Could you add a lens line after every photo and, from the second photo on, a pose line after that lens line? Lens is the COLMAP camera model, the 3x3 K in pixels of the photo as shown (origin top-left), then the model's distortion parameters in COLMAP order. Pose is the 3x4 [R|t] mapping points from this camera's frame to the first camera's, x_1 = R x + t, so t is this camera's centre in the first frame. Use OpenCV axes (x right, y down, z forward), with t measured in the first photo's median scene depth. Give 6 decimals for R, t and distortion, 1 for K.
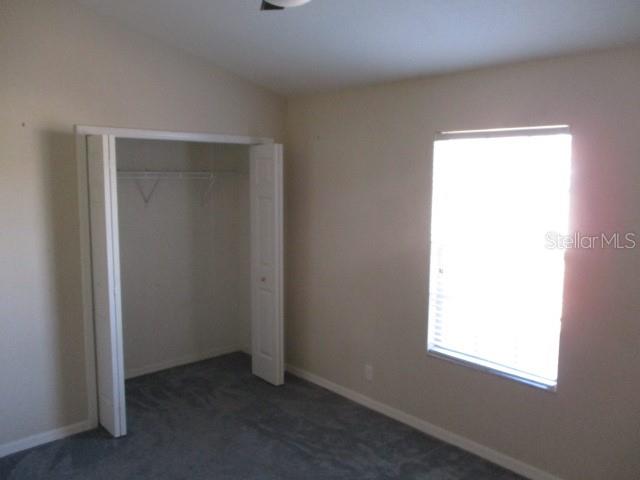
lens RADIAL K [[546.6, 0, 324.0], [0, 546.6, 238.7], [0, 0, 1]] dist [-0.000004, -0.002213]
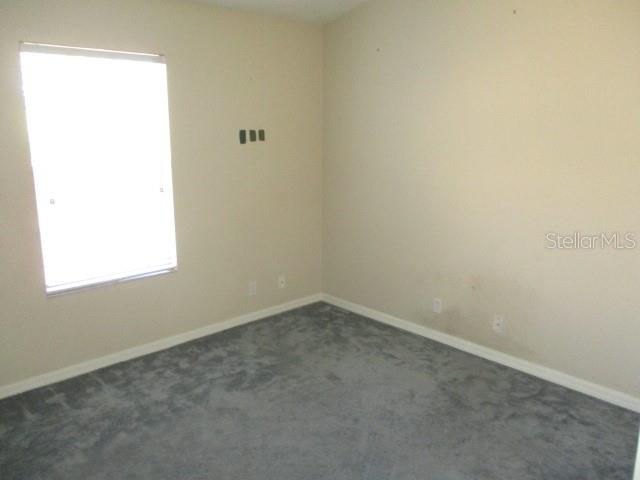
lens RADIAL K [[546.6, 0, 324.0], [0, 546.6, 238.7], [0, 0, 1]] dist [-0.000004, -0.002213]
pose [[-0.044134, -0.241507, 0.969395, -0.734812], [0.095653, 0.964861, 0.244732, -0.064540], [-0.994436, 0.103527, -0.019483, 0.601634]]
